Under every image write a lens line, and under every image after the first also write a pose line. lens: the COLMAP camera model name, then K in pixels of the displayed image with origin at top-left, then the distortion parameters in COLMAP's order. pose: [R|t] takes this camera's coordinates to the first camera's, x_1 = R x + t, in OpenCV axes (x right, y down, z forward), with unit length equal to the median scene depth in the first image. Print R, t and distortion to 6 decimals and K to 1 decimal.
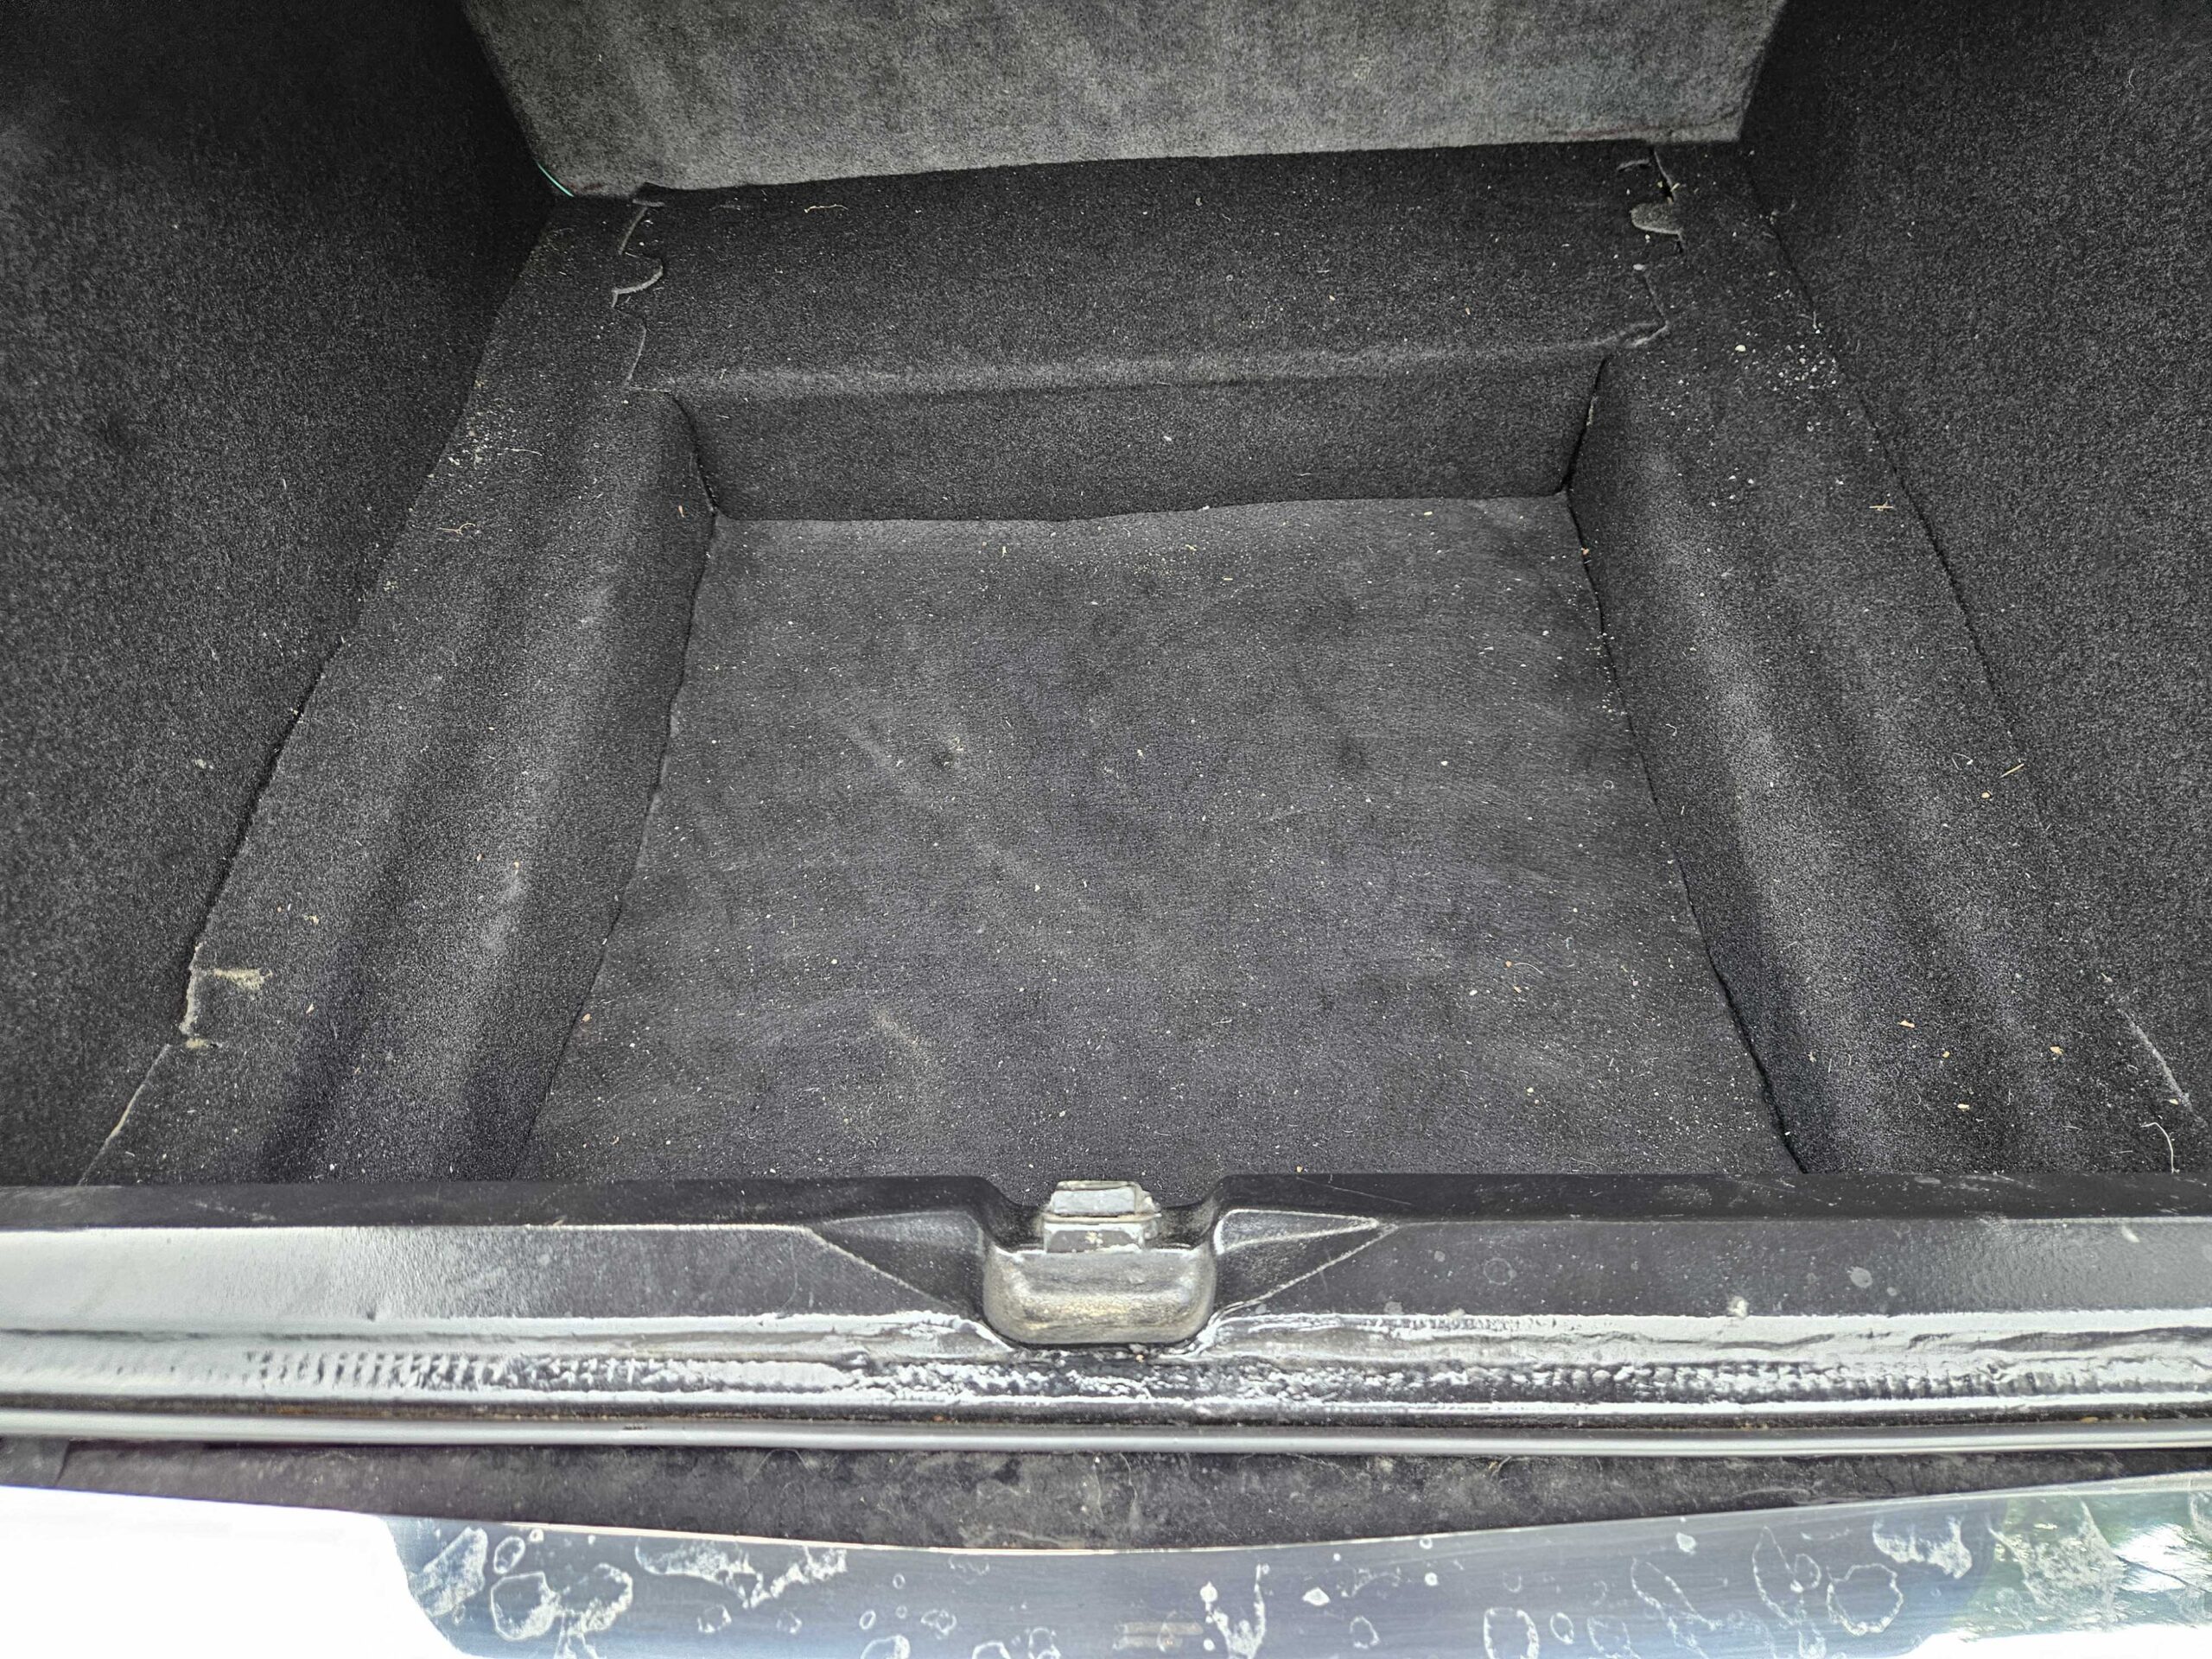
lens RADIAL K [[1497.3, 0, 1077.5], [0, 1497.3, 824.2], [0, 0, 1]] dist [0.071020, -0.065371]
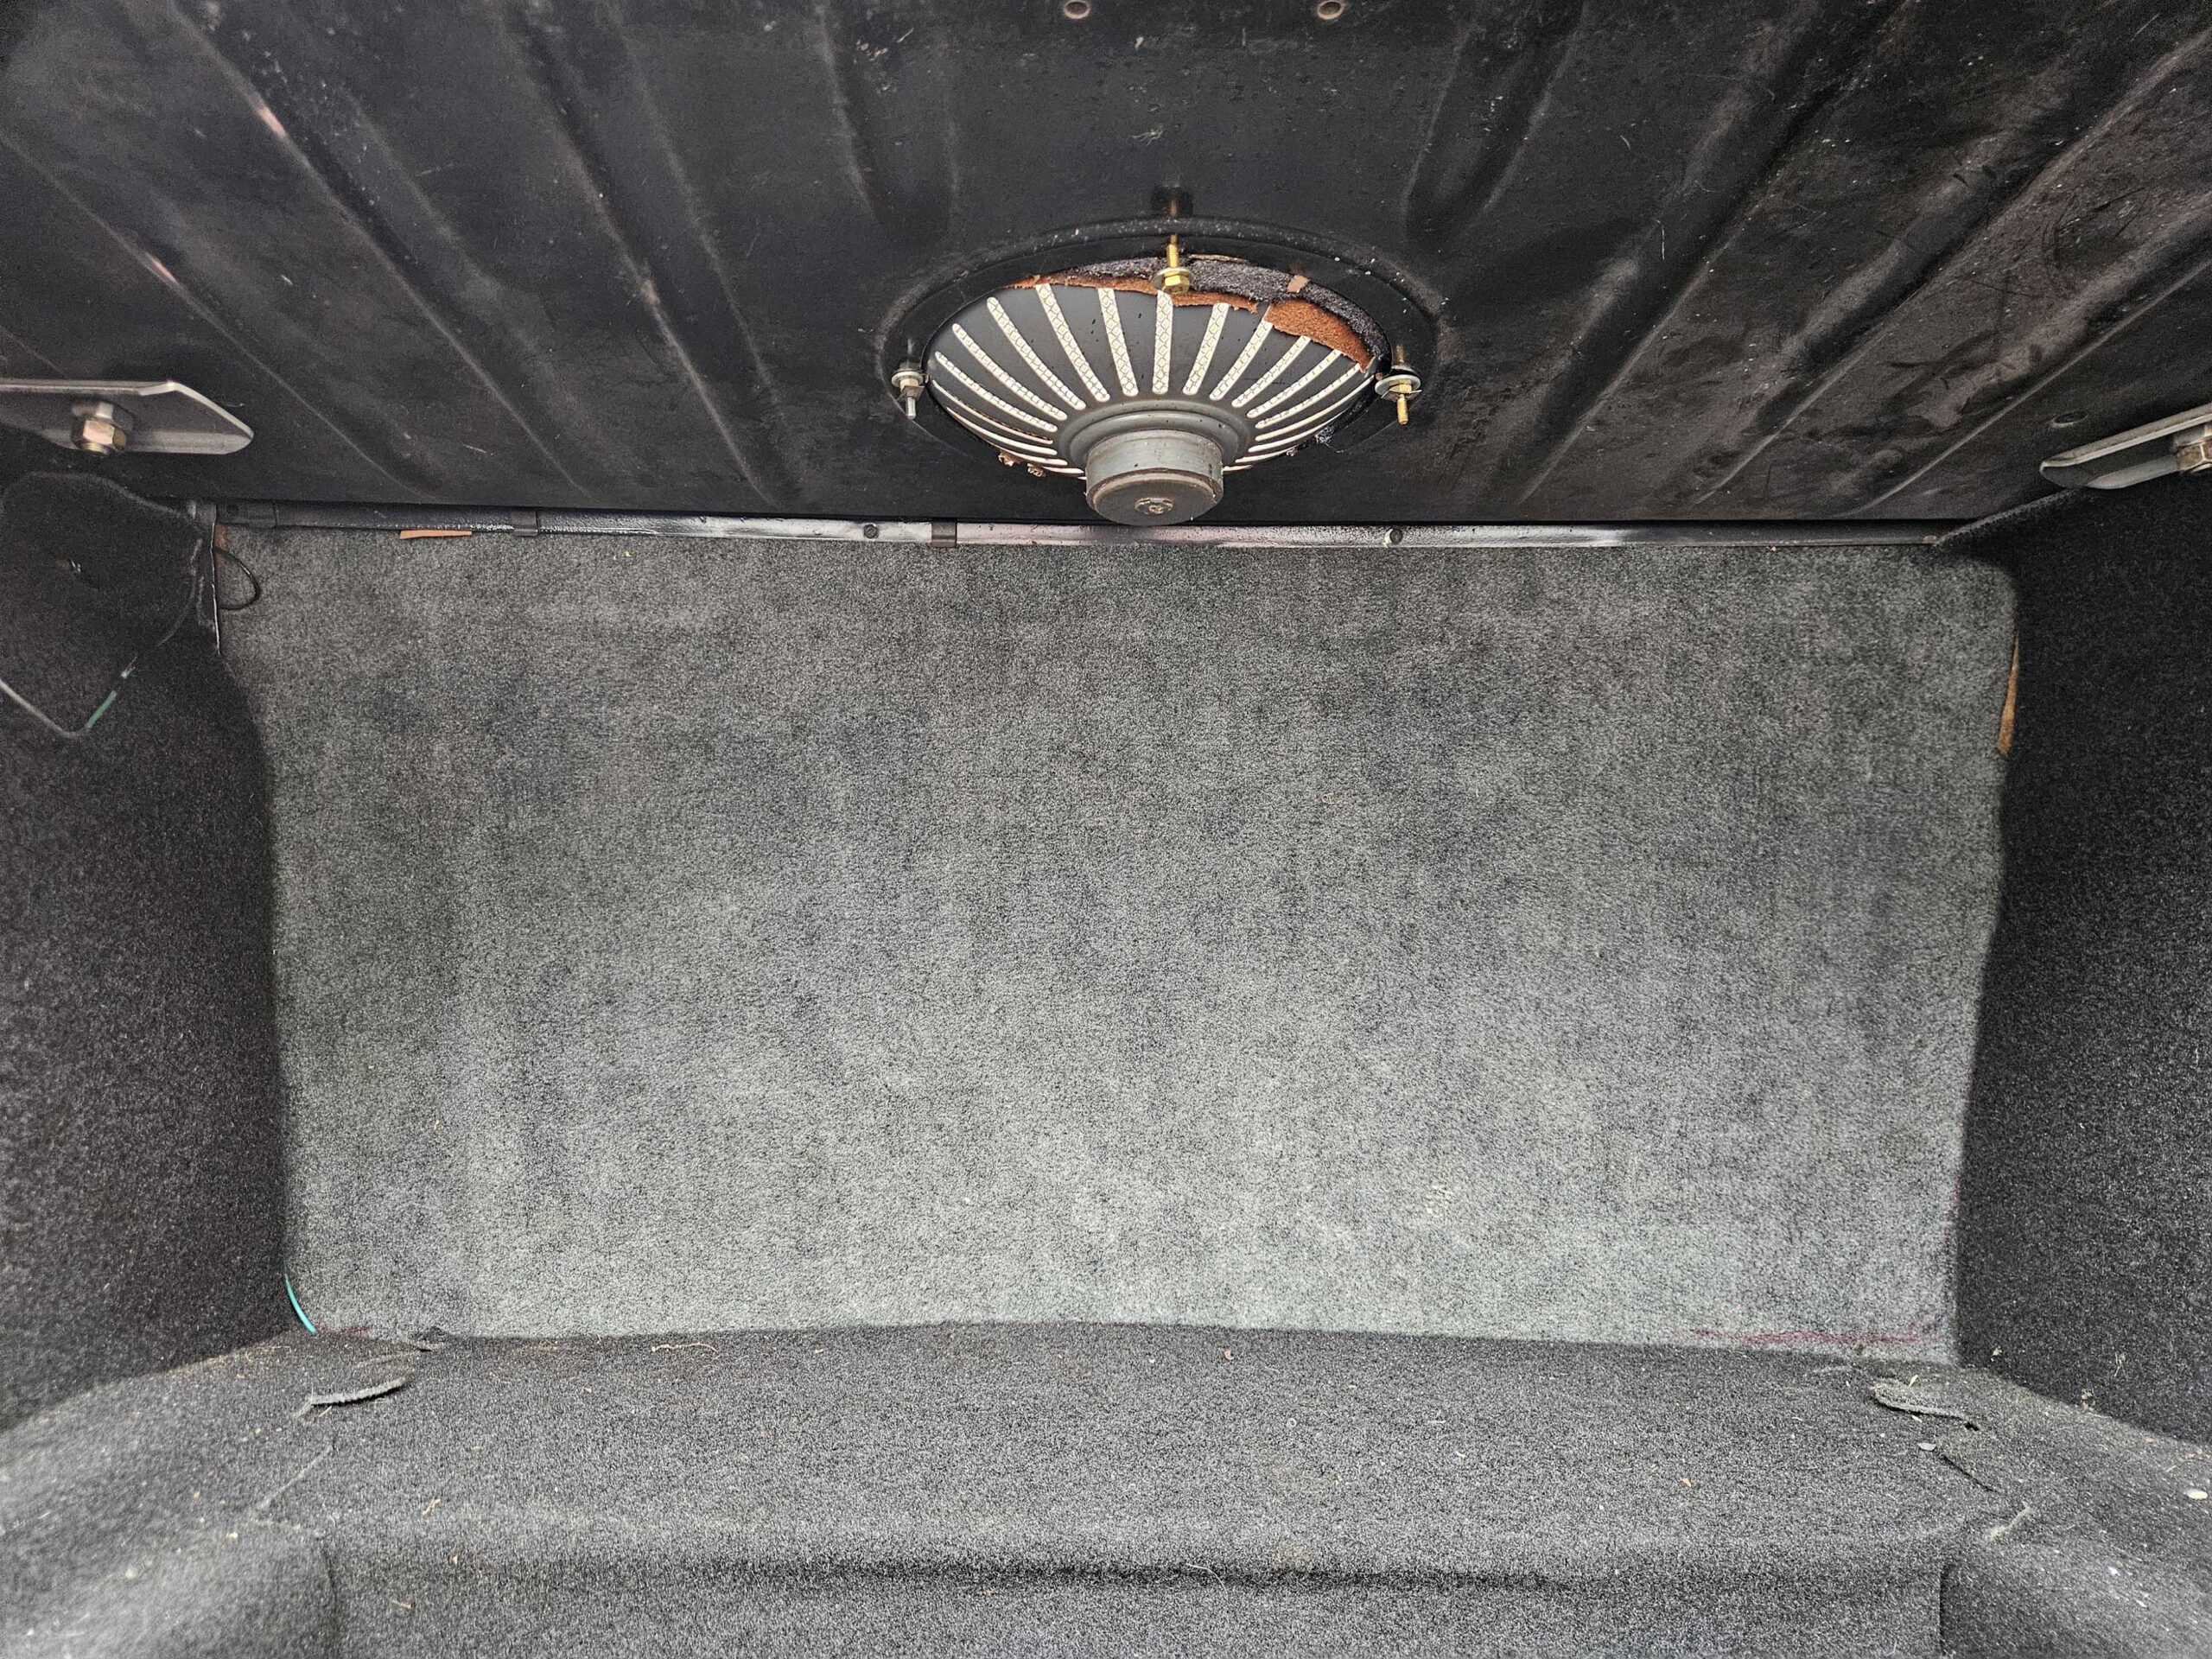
lens RADIAL K [[1497.3, 0, 1077.5], [0, 1497.3, 824.2], [0, 0, 1]] dist [0.071020, -0.065371]
pose [[0.996722, 0.078856, 0.018073, -0.020599], [-0.024149, 0.503223, -0.863819, 0.064378], [-0.077212, 0.860551, 0.503477, 0.458712]]
